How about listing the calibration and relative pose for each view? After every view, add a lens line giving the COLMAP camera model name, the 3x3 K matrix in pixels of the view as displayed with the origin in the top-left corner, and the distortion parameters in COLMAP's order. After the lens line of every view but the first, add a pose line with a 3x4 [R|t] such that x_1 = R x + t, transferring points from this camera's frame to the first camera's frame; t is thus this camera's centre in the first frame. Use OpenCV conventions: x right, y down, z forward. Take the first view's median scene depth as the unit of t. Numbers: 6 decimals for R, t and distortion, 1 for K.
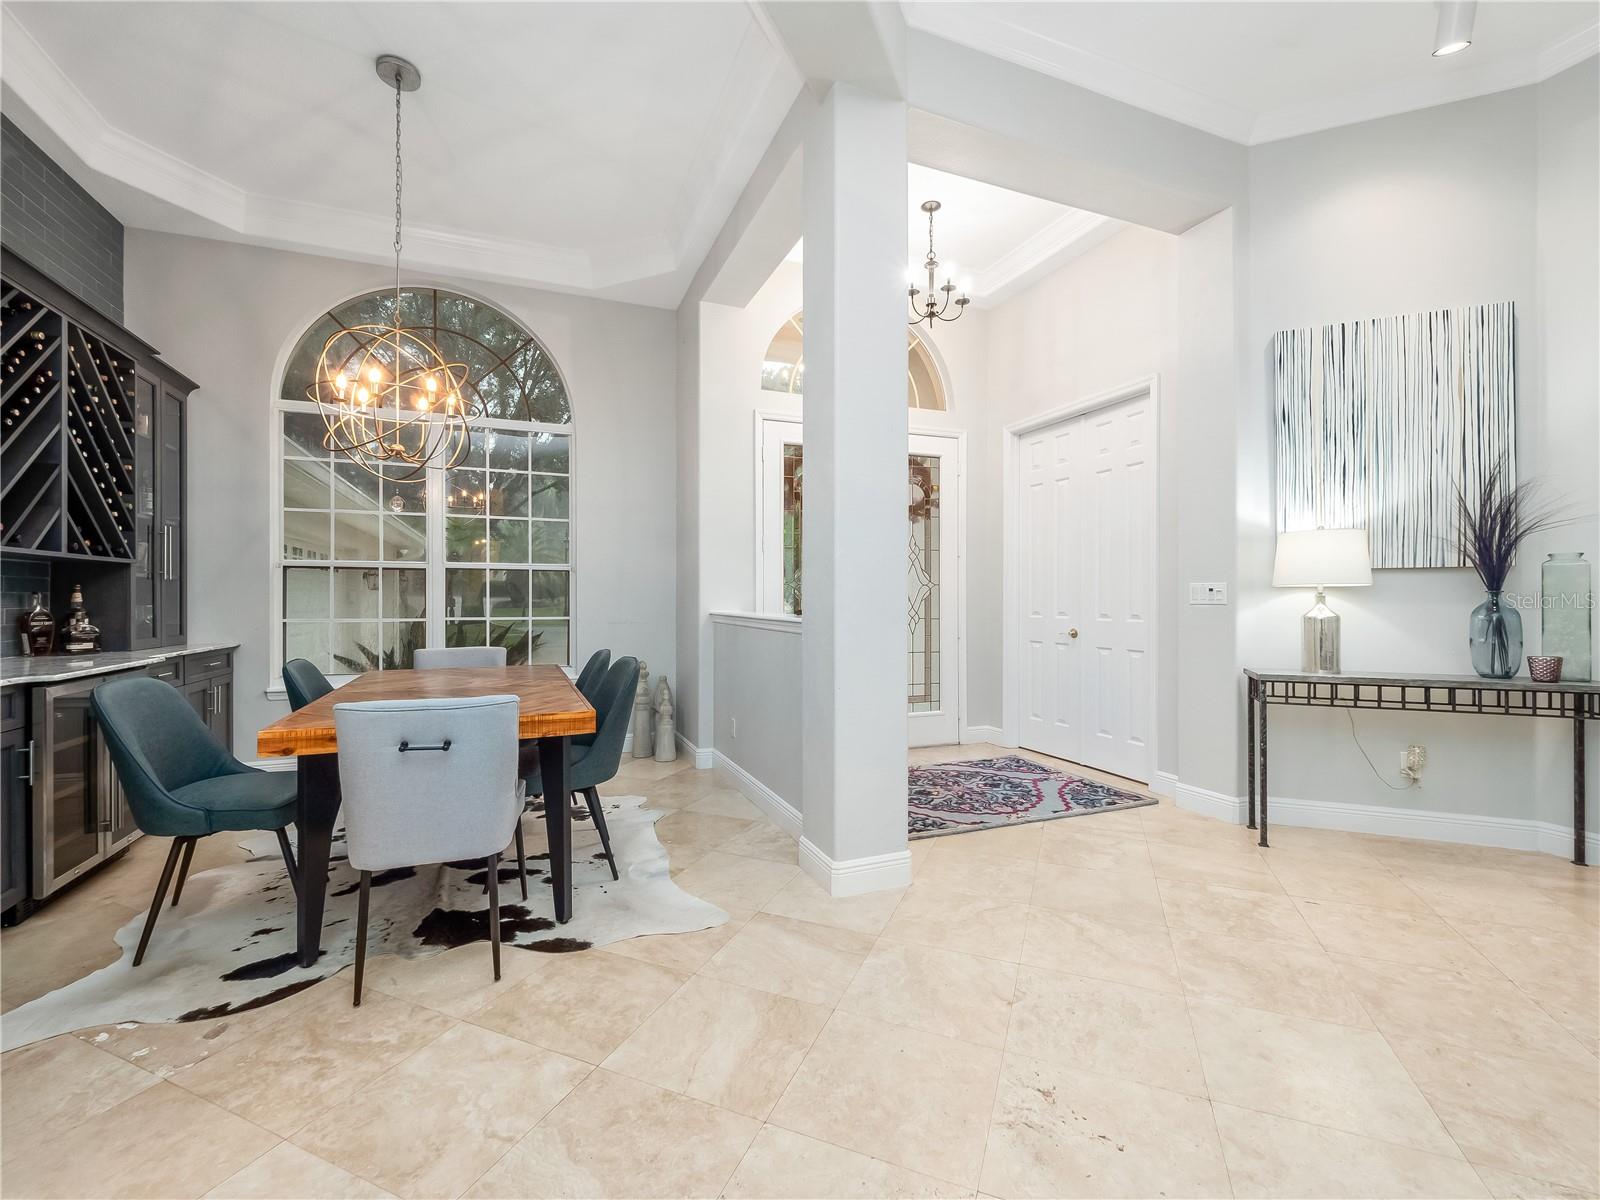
lens RADIAL K [[687.1, 0, 775.3], [0, 687.1, 595.5], [0, 0, 1]] dist [-0.000697, -0.005334]
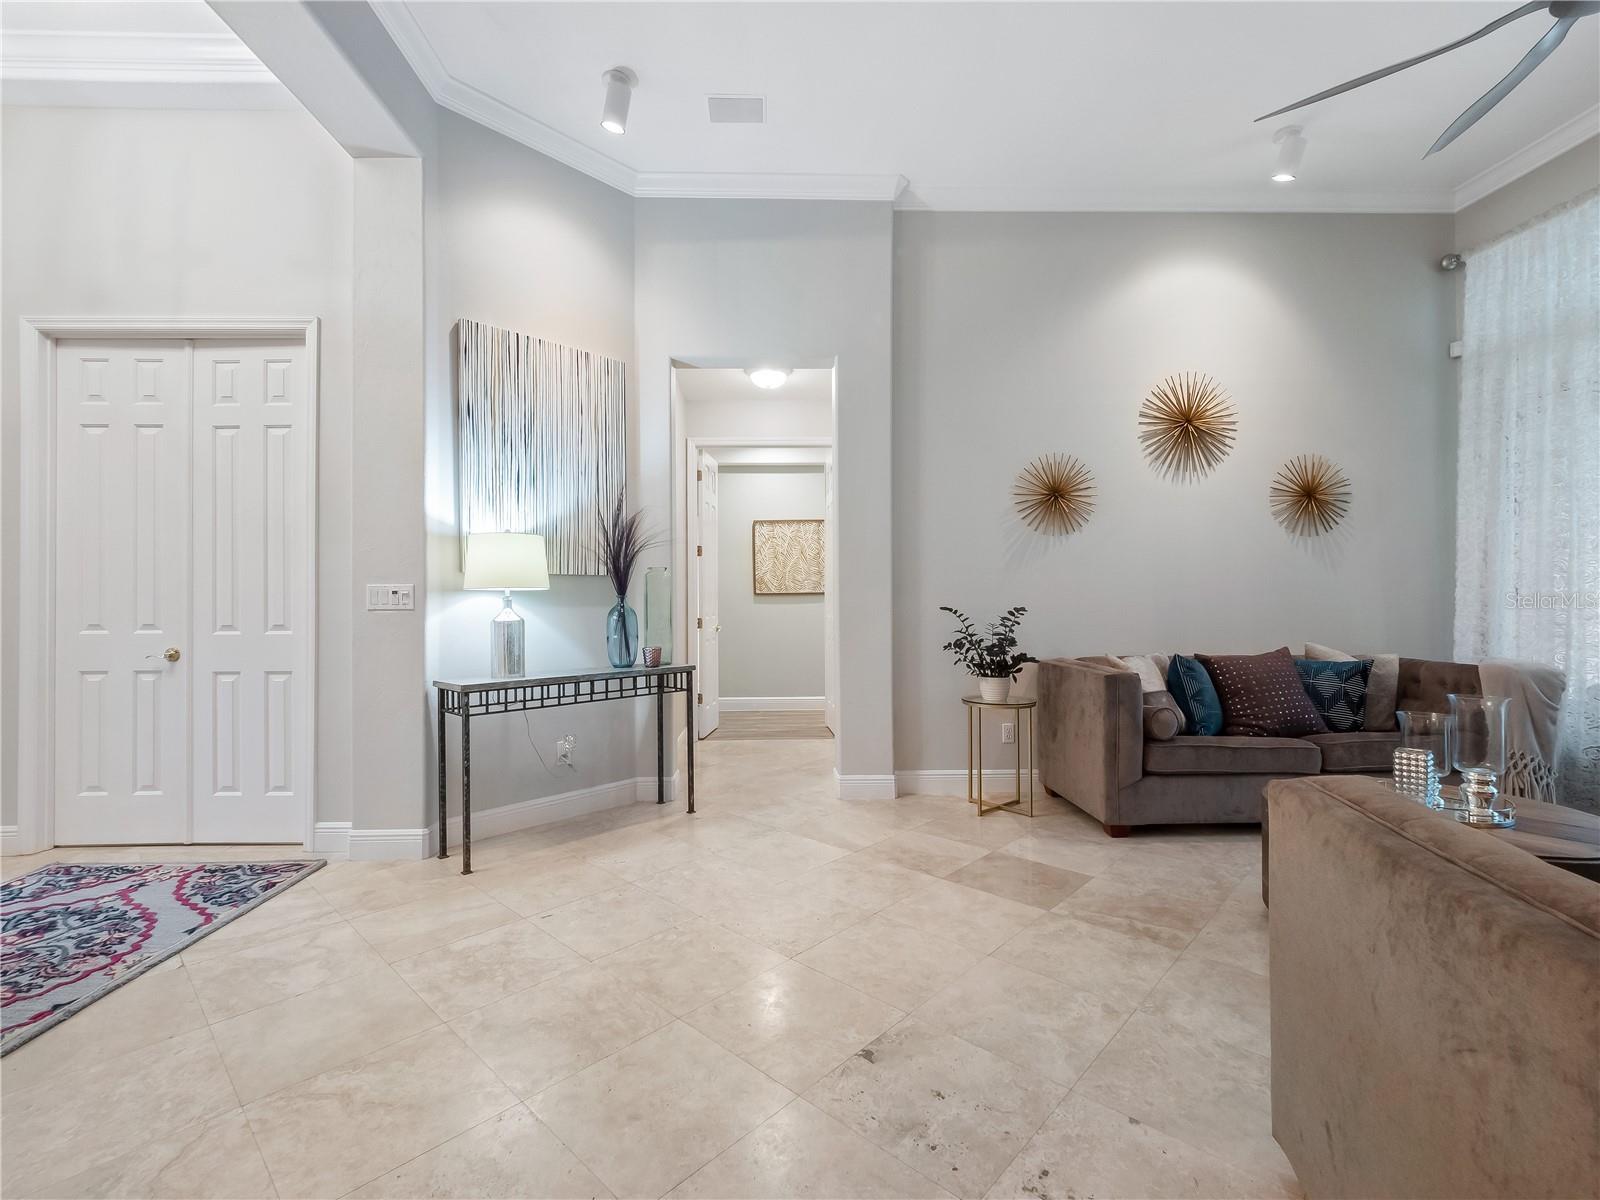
lens RADIAL K [[731.6, 0, 793.8], [0, 731.6, 595.0], [0, 0, 1]] dist [-0.004163, 0.001101]
pose [[0.332324, 0.006402, 0.943143, -0.063434], [-0.001274, 0.999979, -0.006339, -0.000424], [-0.943164, 0.000905, 0.332326, 0.255745]]
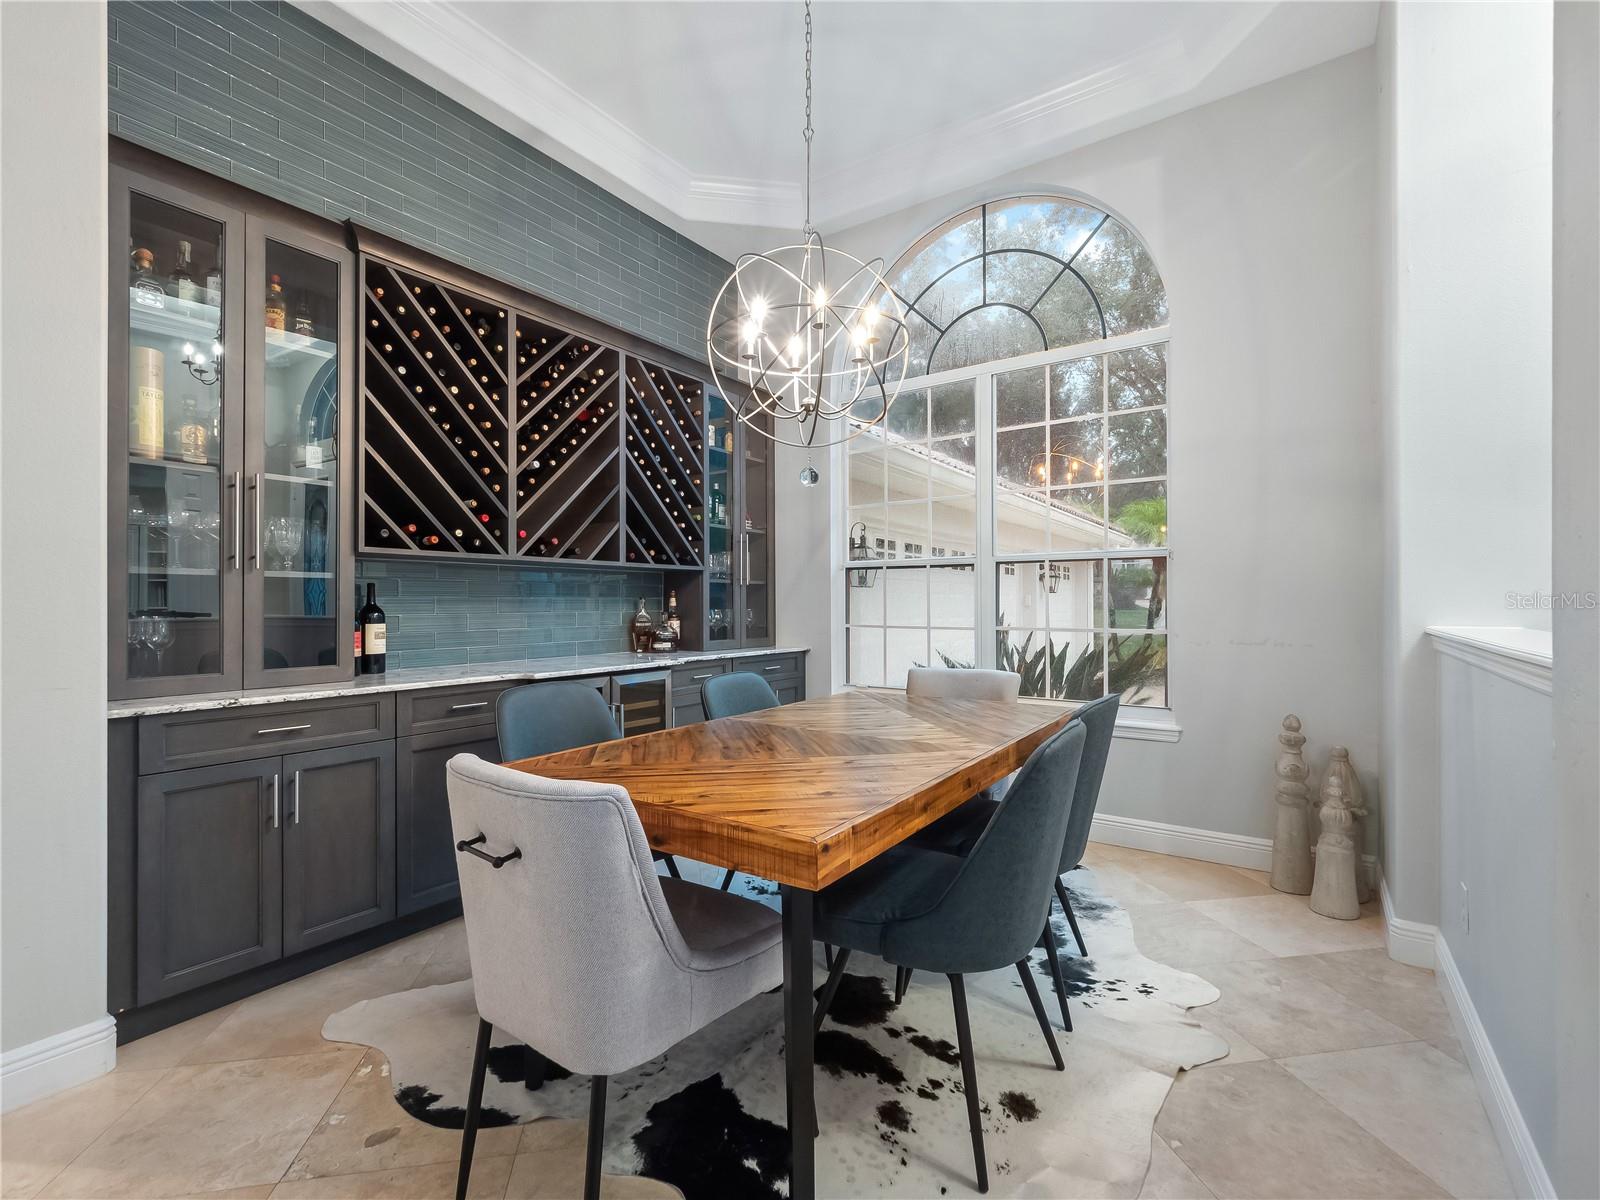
lens RADIAL K [[712.5, 0, 803.6], [0, 712.5, 610.7], [0, 0, 1]] dist [-0.011483, 0.001390]
pose [[0.559217, 0.009079, -0.828971, 0.085883], [0.006639, 0.999859, 0.015429, 0.000360], [0.828995, -0.014132, 0.559078, 0.526617]]
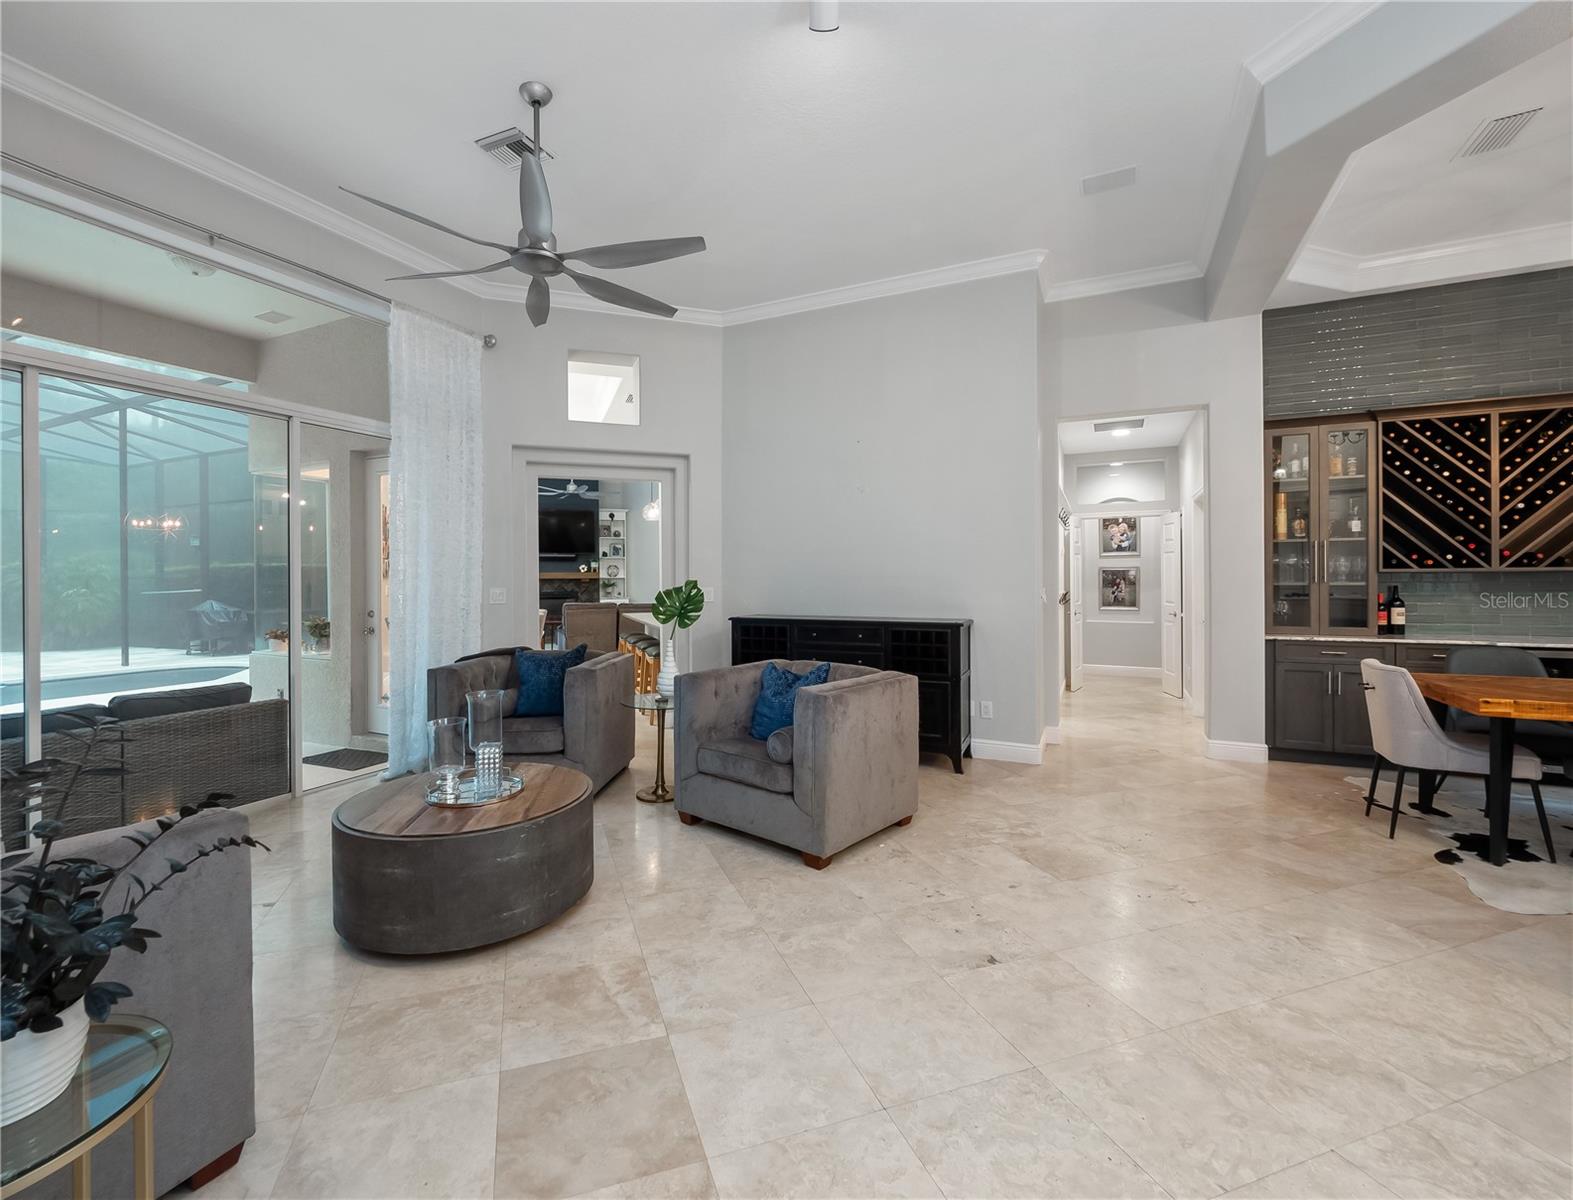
lens RADIAL K [[716.4, 0, 744.9], [0, 716.4, 565.4], [0, 0, 1]] dist [0.000903, -0.001063]
pose [[-0.746405, -0.003947, -0.665480, 1.205120], [0.011332, 0.999762, -0.018640, -0.053670], [0.665395, -0.021454, -0.746183, 0.795615]]
